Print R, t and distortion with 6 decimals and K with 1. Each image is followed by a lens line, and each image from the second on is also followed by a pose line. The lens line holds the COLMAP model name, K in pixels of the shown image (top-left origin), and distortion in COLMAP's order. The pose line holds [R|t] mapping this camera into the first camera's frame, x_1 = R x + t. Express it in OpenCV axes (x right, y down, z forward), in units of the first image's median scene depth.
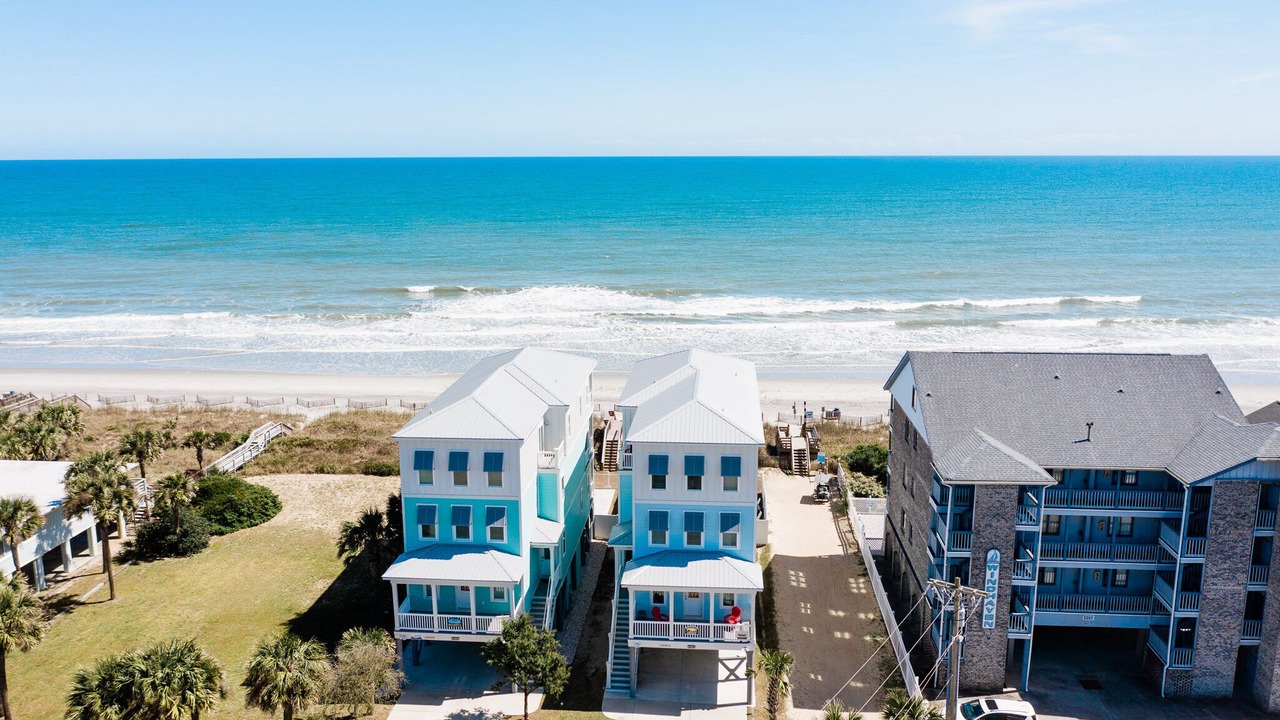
lens RADIAL K [[1010.8, 0, 639.7], [0, 1010.8, 358.1], [0, 0, 1]] dist [-0.015802, -0.004203]
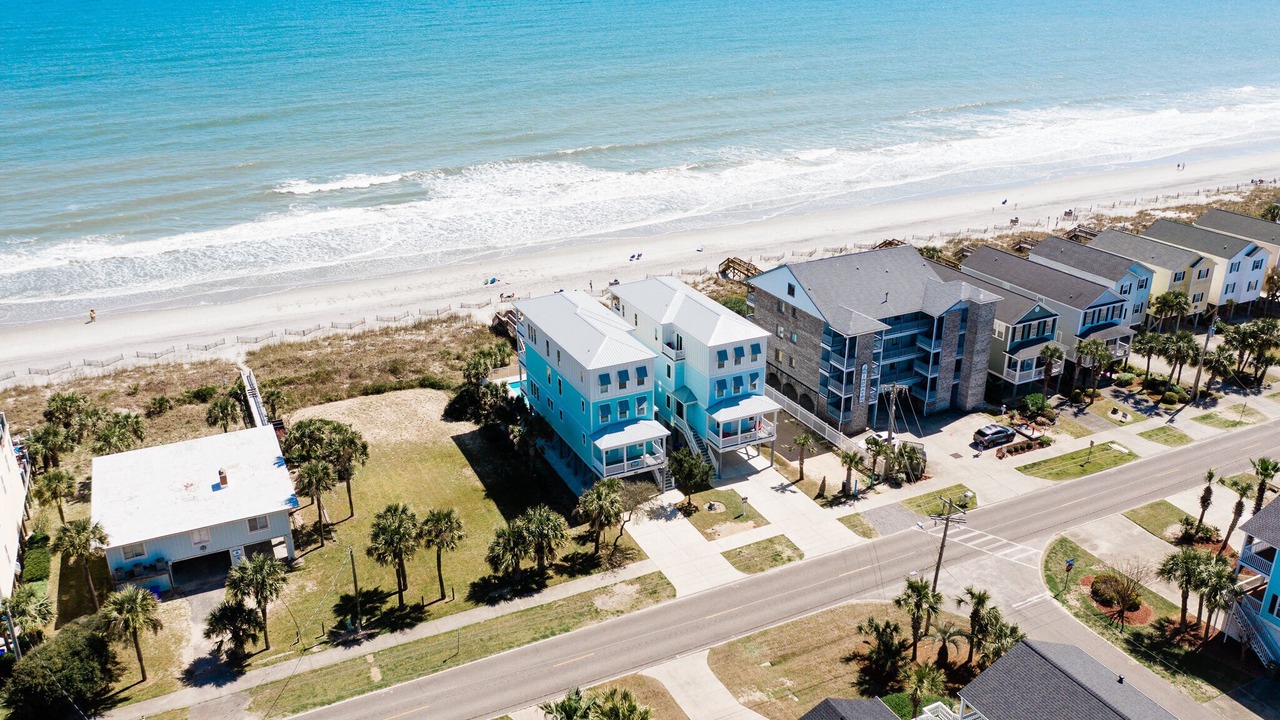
lens RADIAL K [[1010.8, 0, 638.3], [0, 1010.8, 361.3], [0, 0, 1]] dist [-0.015802, -0.004203]
pose [[0.856653, -0.199390, 0.475803, -1.000299], [0.103488, 0.969961, 0.220148, -0.309280], [-0.505406, -0.139351, 0.851555, -0.502276]]
